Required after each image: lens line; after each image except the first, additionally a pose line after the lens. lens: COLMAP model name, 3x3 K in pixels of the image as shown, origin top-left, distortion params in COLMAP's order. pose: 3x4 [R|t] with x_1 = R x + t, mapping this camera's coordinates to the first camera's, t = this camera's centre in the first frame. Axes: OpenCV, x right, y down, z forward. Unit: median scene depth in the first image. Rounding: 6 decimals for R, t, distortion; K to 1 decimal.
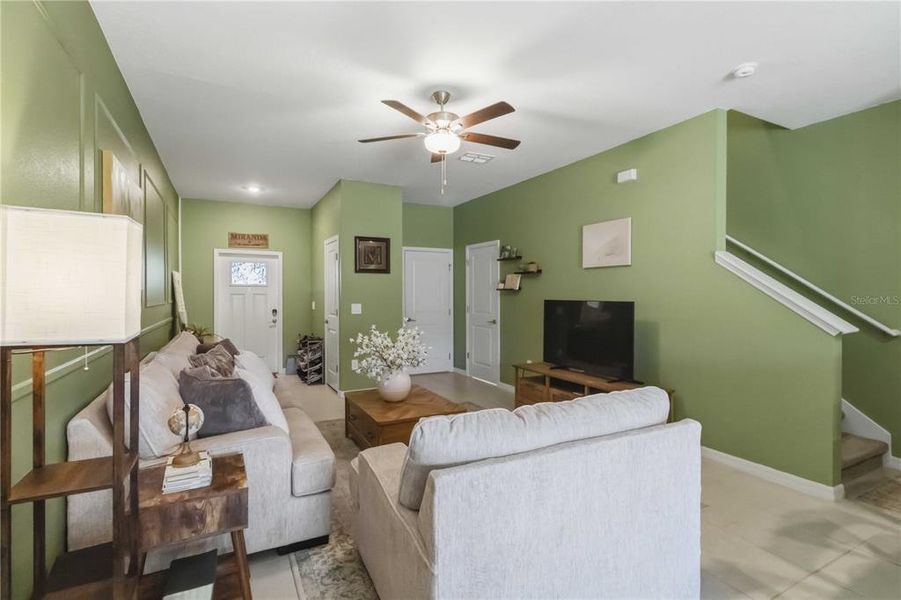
lens RADIAL K [[428.3, 0, 455.1], [0, 428.3, 296.4], [0, 0, 1]] dist [-0.000383, -0.001053]
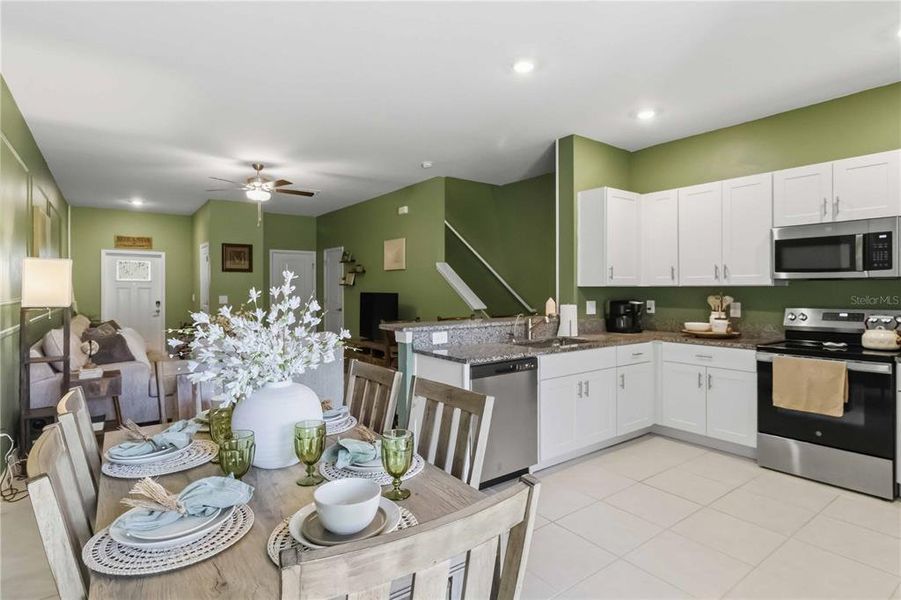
lens RADIAL K [[458.7, 0, 453.8], [0, 458.7, 289.4], [0, 0, 1]] dist [-0.002131, 0.001795]
pose [[0.989252, 0.000683, 0.146216, 0.246449], [-0.000395, 0.999998, -0.002003, 0.001098], [-0.146217, 0.001924, 0.989251, -0.452443]]
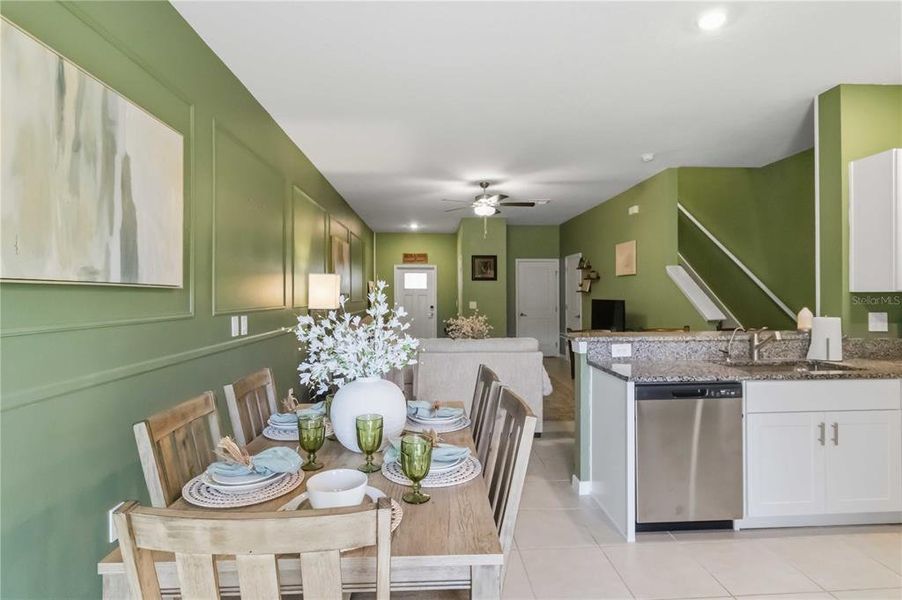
lens RADIAL K [[459.2, 0, 459.9], [0, 459.2, 294.1], [0, 0, 1]] dist [-0.002131, 0.001795]
pose [[0.909724, -0.001398, -0.415212, 0.365986], [-0.001189, 0.999981, -0.005973, 0.000590], [0.415212, 0.005927, 0.909705, -0.426274]]
